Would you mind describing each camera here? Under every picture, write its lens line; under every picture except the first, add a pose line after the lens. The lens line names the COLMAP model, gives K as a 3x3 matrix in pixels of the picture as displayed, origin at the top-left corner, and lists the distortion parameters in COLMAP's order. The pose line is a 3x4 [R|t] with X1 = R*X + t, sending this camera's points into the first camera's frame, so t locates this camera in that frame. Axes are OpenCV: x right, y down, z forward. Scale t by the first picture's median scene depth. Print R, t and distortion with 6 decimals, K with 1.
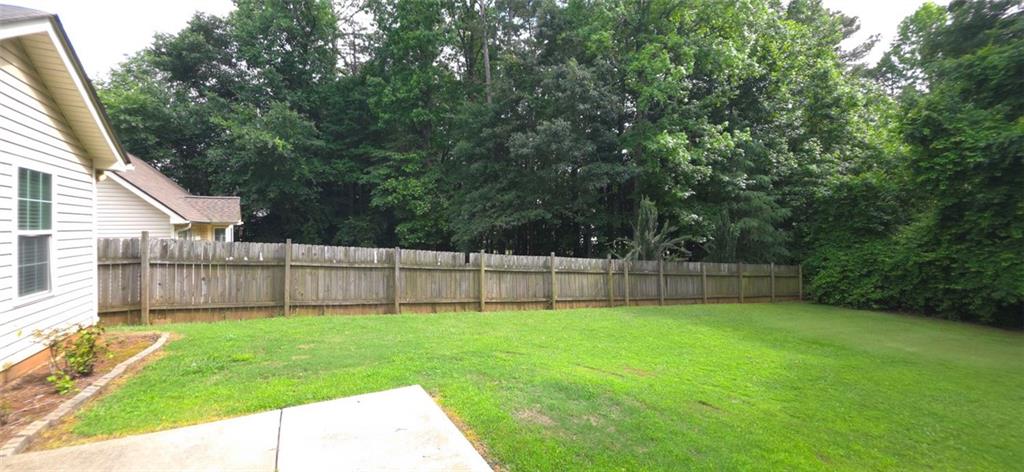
lens RADIAL K [[407.1, 0, 514.1], [0, 407.1, 228.3], [0, 0, 1]] dist [0.016843, -0.009934]
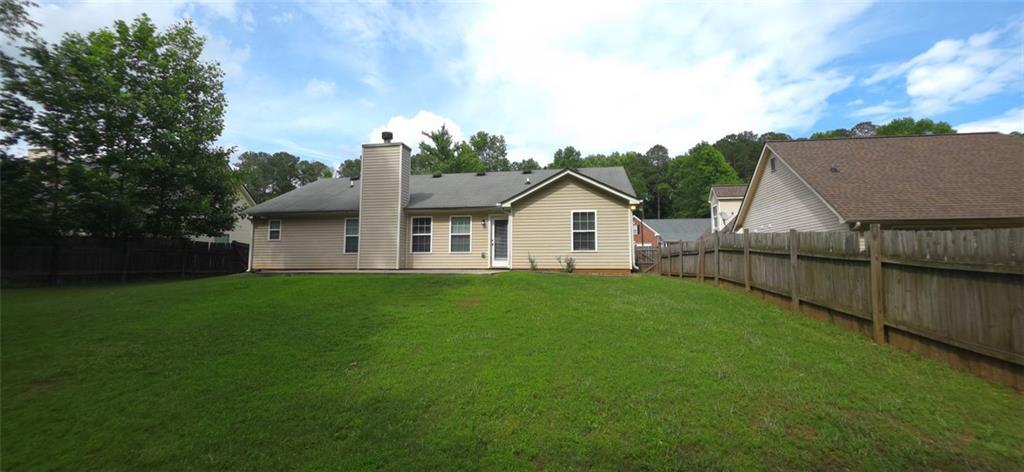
lens RADIAL K [[407.1, 0, 514.1], [0, 407.1, 228.3], [0, 0, 1]] dist [0.016843, -0.009934]
pose [[-0.612760, -0.073657, -0.786829, 0.684572], [-0.000113, 0.995655, -0.093117, 0.116730], [0.790269, -0.056969, -0.610106, 1.036127]]
